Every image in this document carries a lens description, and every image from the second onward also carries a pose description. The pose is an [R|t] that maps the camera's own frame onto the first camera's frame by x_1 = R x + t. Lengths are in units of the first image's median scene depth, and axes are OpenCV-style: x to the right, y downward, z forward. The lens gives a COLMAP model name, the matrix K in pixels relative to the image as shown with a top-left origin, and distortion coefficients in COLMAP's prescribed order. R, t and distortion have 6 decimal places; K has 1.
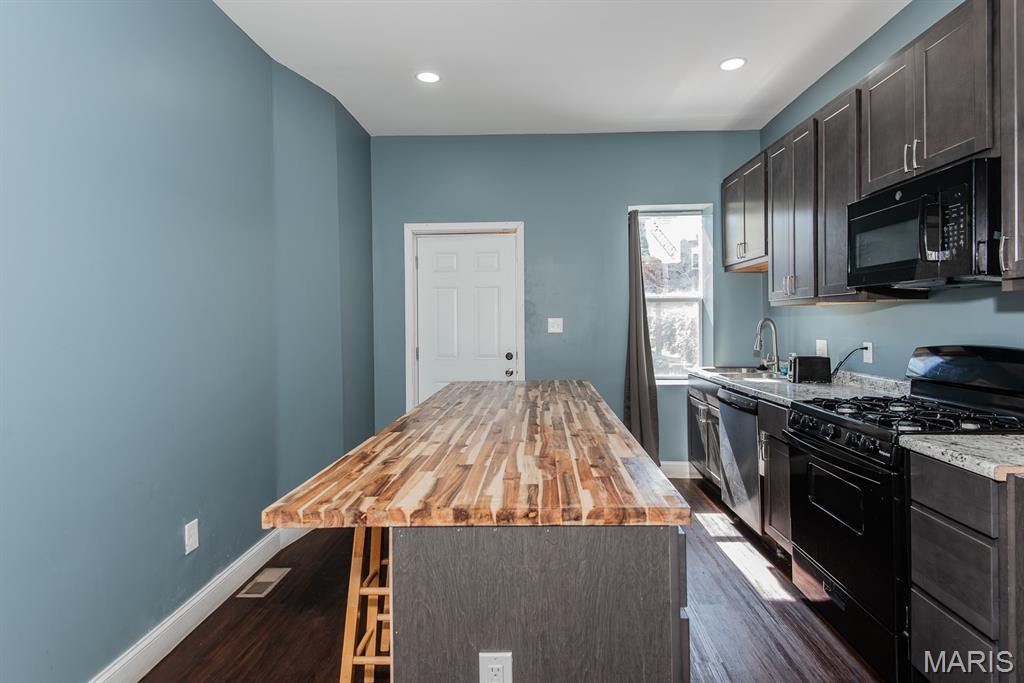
lens RADIAL K [[539.1, 0, 513.1], [0, 539.1, 324.5], [0, 0, 1]] dist [0.040651, -0.029794]
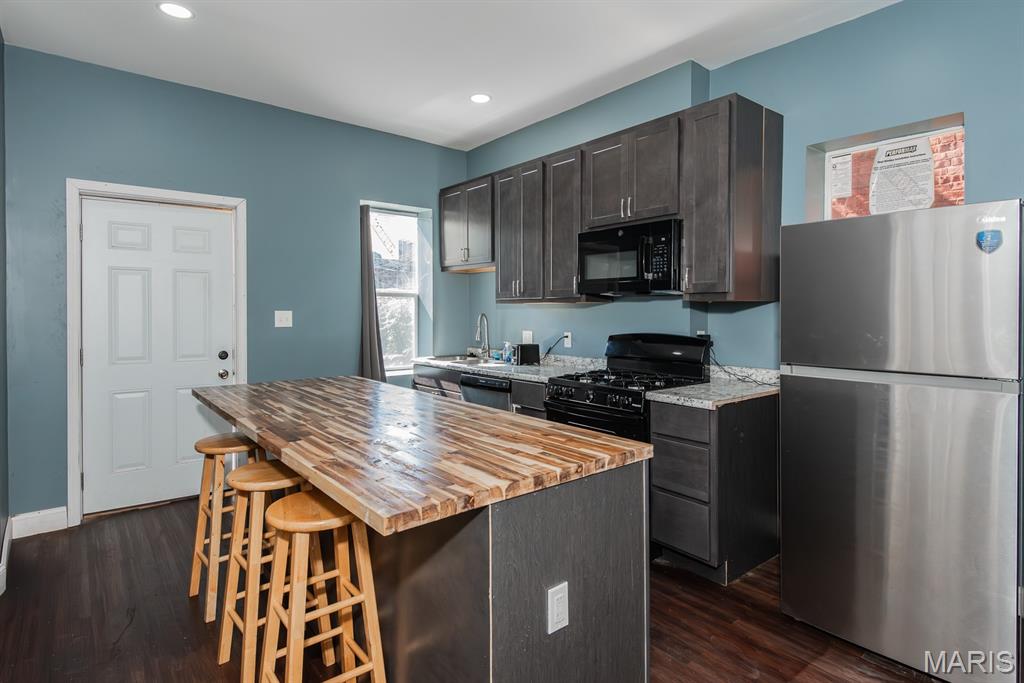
lens RADIAL K [[554.9, 0, 529.3], [0, 554.9, 318.3], [0, 0, 1]] dist [0.026523, -0.000023]
pose [[0.736694, 0.002410, 0.676222, -0.515805], [-0.004906, 0.999986, 0.001780, -0.006504], [-0.676208, -0.004629, 0.736696, 0.057600]]
